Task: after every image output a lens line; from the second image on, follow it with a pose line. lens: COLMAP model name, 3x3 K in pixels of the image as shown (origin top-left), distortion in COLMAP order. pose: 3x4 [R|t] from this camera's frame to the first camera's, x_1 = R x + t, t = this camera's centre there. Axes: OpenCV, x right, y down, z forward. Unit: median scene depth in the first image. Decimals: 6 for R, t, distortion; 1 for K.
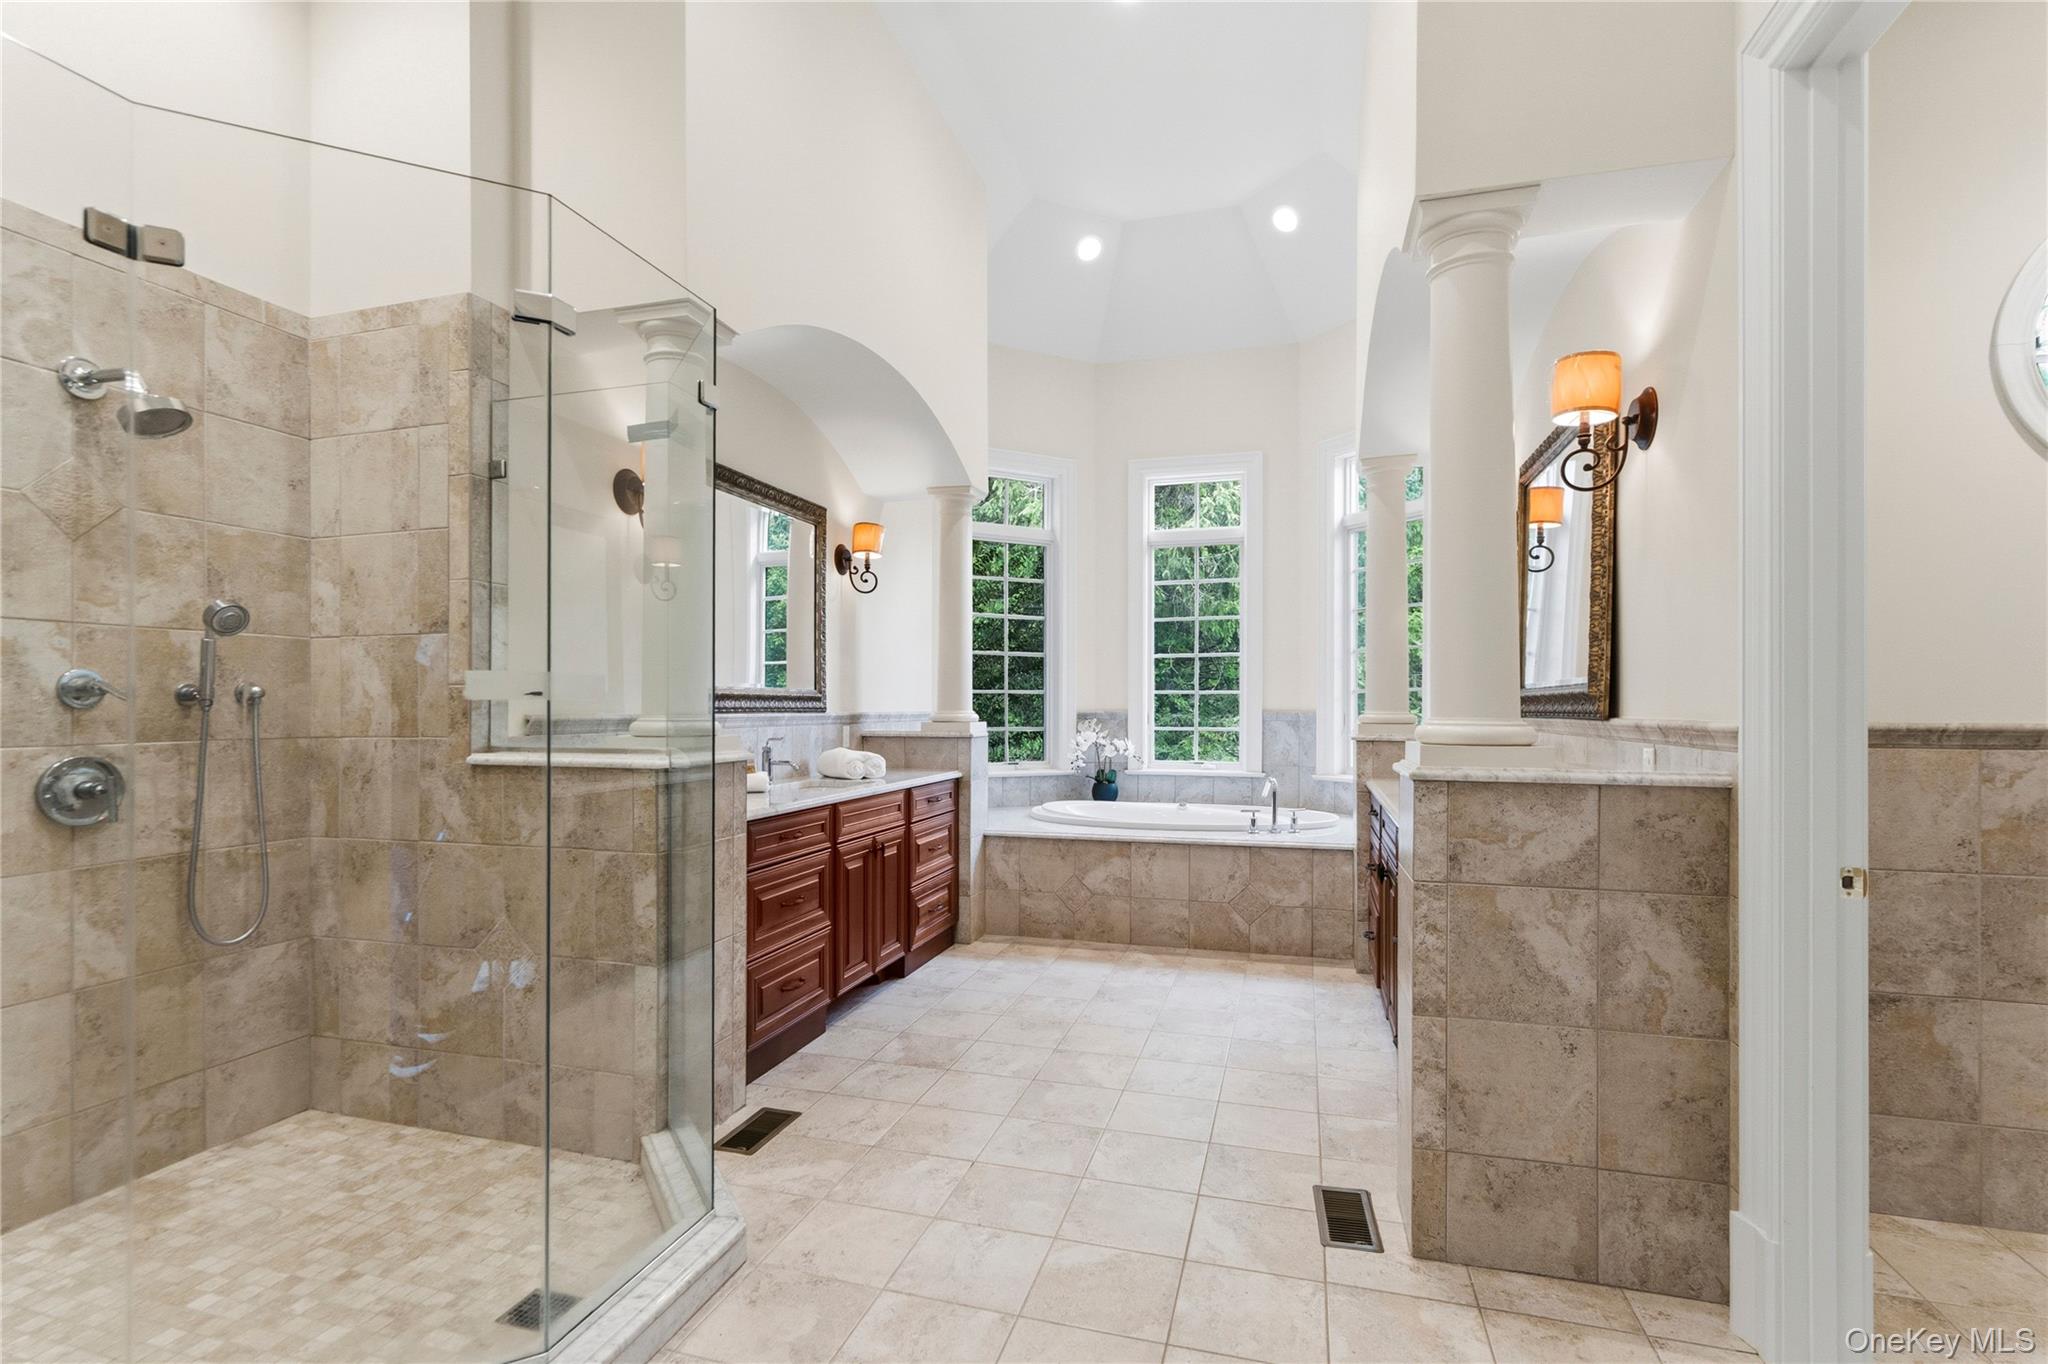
lens RADIAL K [[950.3, 0, 1009.5], [0, 950.3, 702.0], [0, 0, 1]] dist [0.000706, 0.000699]
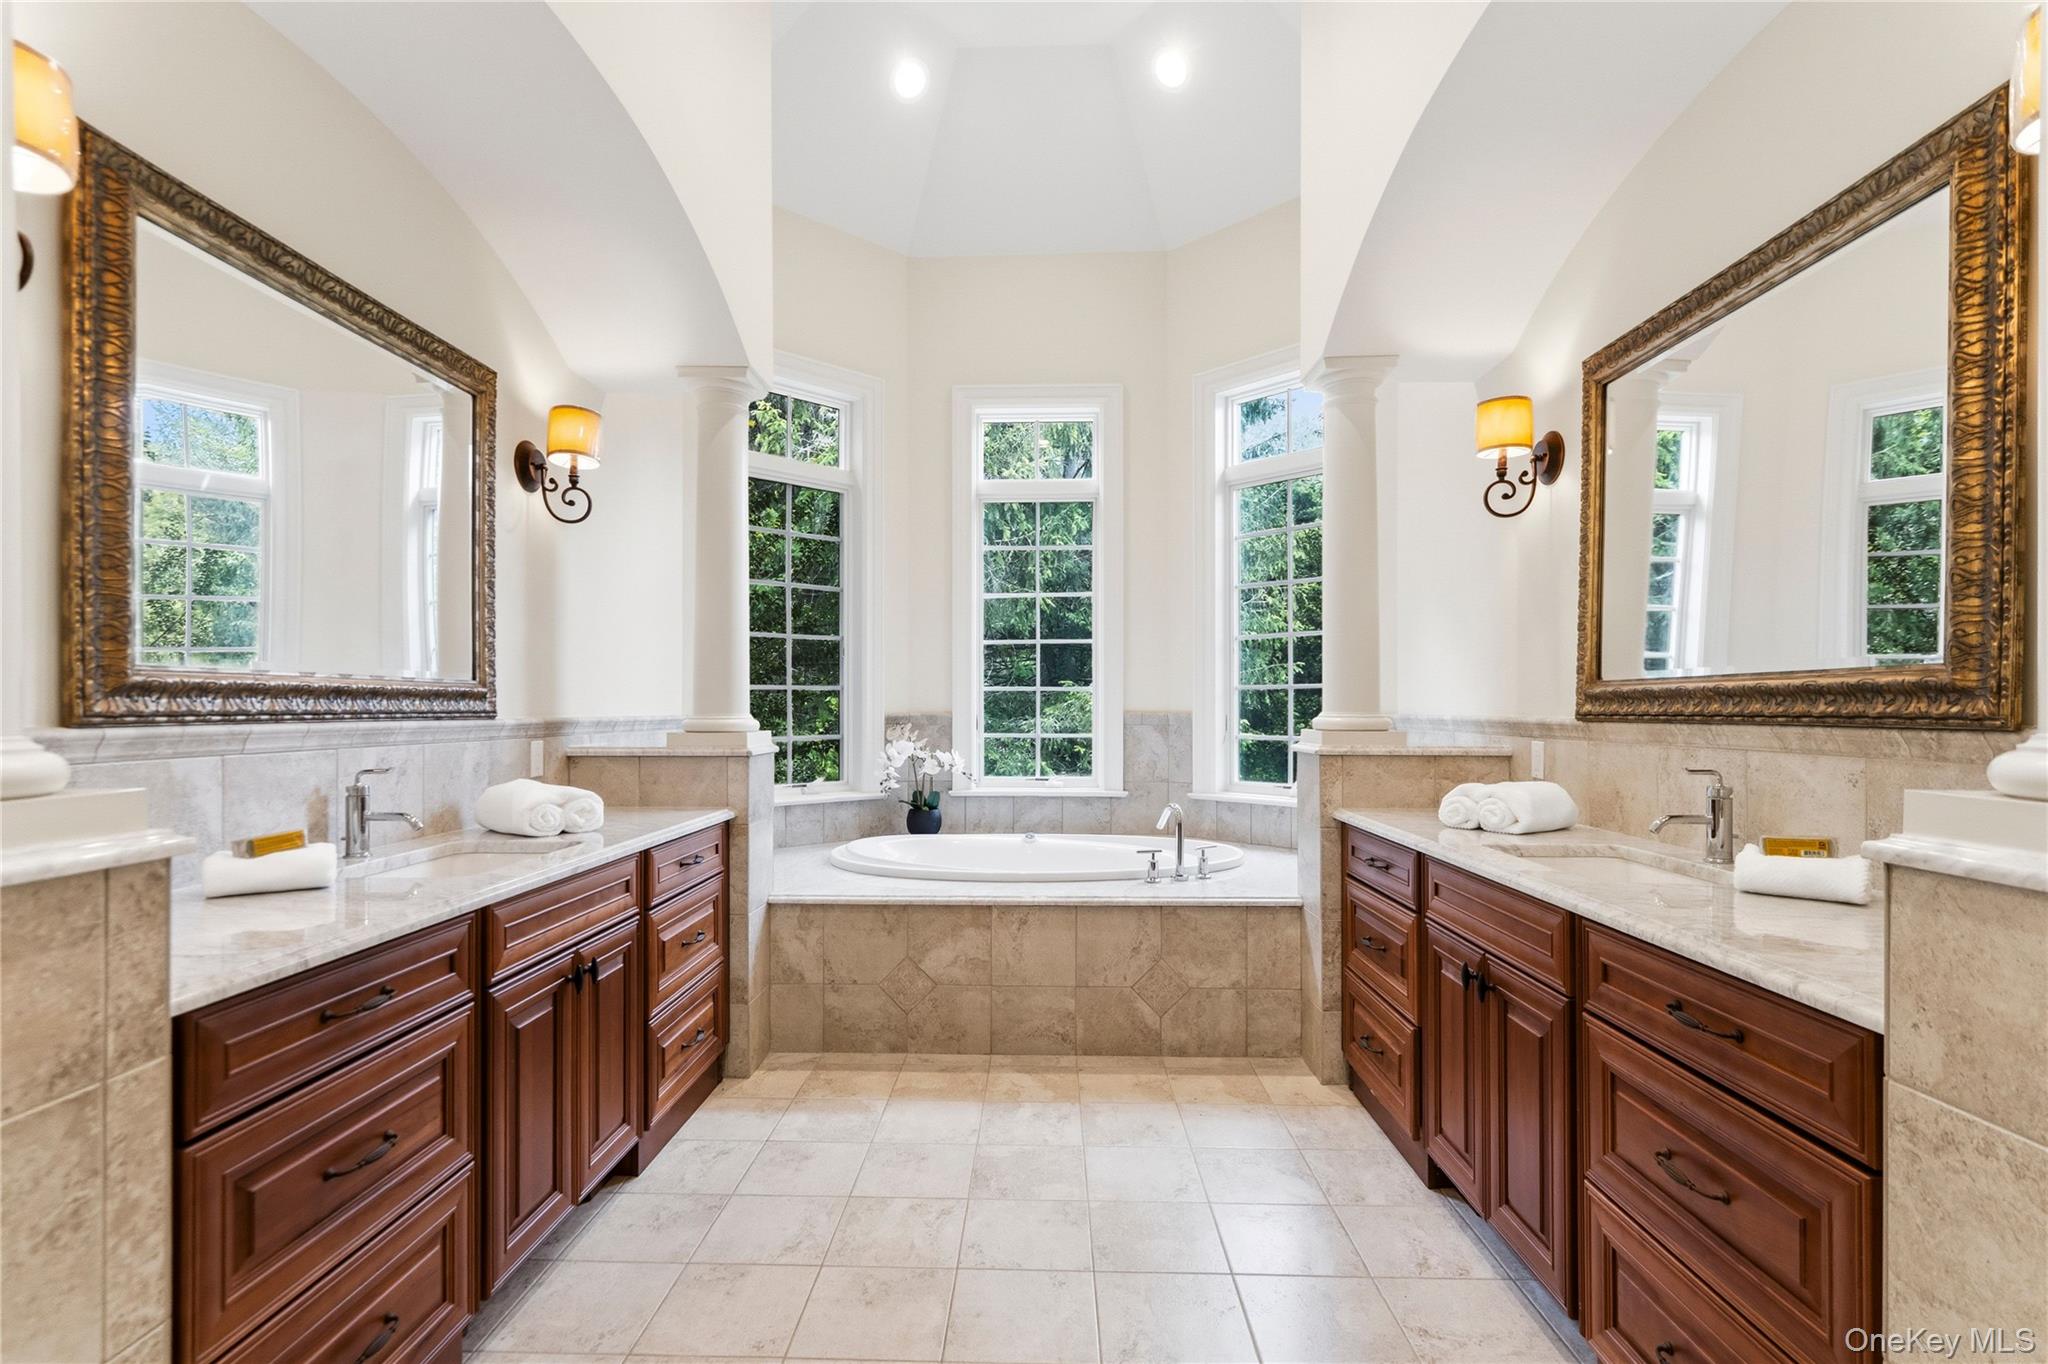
lens RADIAL K [[950.3, 0, 1009.5], [0, 950.3, 702.0], [0, 0, 1]] dist [0.000706, 0.000699]
pose [[0.967330, -0.001324, 0.253518, -0.033283], [0.001524, 0.999999, -0.000595, 0.001183], [-0.253516, 0.000962, 0.967331, 0.334361]]
